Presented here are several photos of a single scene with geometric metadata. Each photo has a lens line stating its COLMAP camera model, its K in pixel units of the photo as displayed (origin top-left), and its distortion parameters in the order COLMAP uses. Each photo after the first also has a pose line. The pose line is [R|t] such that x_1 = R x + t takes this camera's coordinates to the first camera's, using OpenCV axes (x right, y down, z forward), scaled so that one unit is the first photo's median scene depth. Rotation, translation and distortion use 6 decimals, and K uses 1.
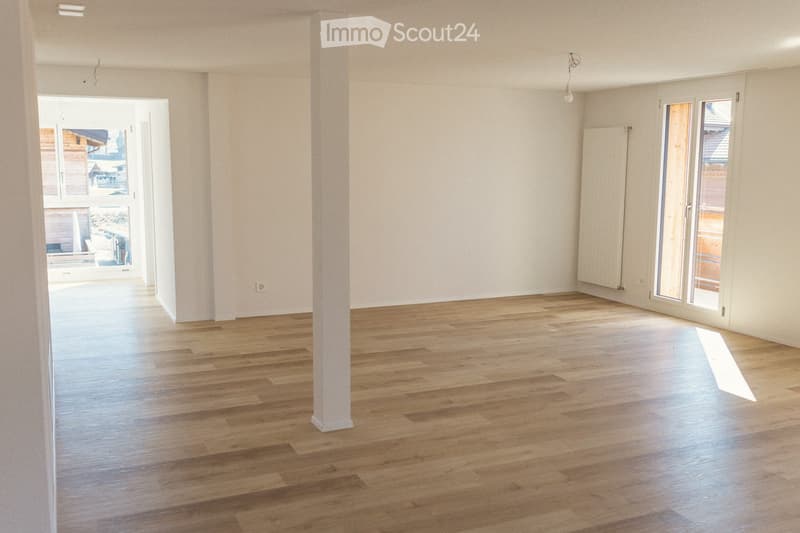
lens RADIAL K [[771.5, 0, 400.0], [0, 771.5, 266.5], [0, 0, 1]] dist [0.006489, -0.005372]
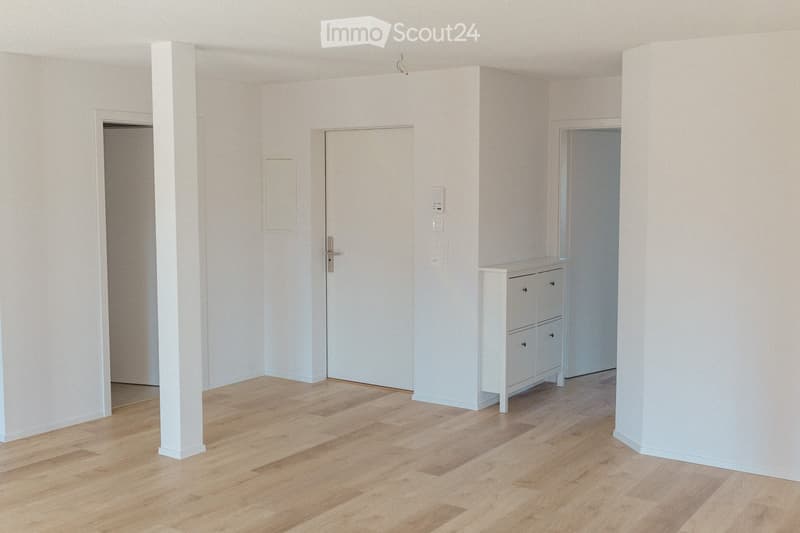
lens RADIAL K [[881.6, 0, 400.2], [0, 881.6, 254.2], [0, 0, 1]] dist [0.021638, 0.015474]
pose [[-0.861123, 0.033451, -0.507296, 0.634748], [-0.075322, 0.978427, 0.192374, -0.212426], [0.502787, 0.203868, -0.840026, 1.548285]]
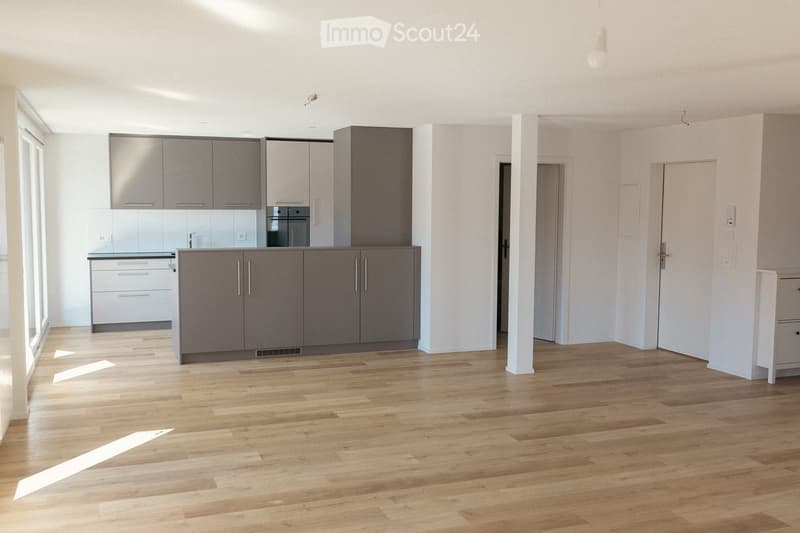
lens RADIAL K [[771.5, 0, 400.0], [0, 771.5, 266.5], [0, 0, 1]] dist [0.006489, -0.005372]
pose [[-0.997445, -0.022610, 0.067763, 0.423135], [-0.007056, 0.975135, 0.221501, -0.288741], [-0.071087, 0.220457, -0.972803, 2.072615]]
